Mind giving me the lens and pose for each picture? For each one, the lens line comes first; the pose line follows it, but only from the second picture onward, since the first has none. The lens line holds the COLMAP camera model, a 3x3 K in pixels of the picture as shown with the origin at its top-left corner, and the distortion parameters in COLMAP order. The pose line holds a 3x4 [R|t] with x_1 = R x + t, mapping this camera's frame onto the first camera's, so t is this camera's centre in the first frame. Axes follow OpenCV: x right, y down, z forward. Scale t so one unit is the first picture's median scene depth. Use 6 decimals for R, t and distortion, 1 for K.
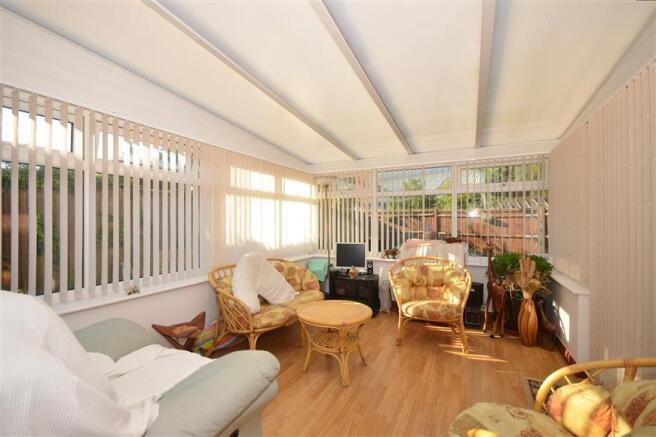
lens RADIAL K [[284.4, 0, 329.0], [0, 284.4, 220.0], [0, 0, 1]] dist [0.000033, 0.000030]
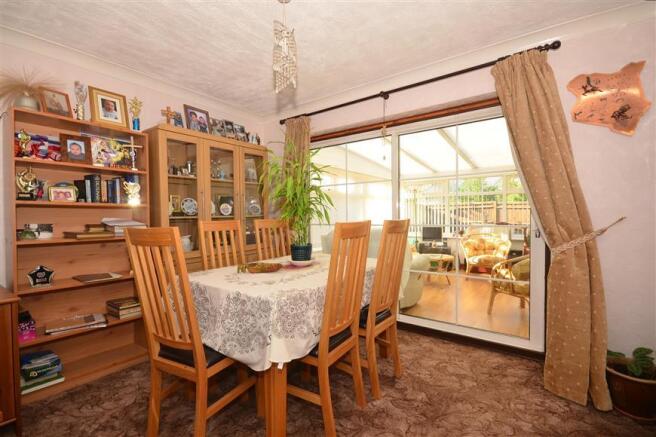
lens RADIAL K [[284.4, 0, 326.6], [0, 284.4, 219.8], [0, 0, 1]] dist [0.000033, 0.000030]
pose [[0.983073, 0.001796, -0.183204, -0.211595], [0.003455, 0.999592, 0.028339, -0.002919], [0.183180, -0.028492, 0.982666, -0.654739]]
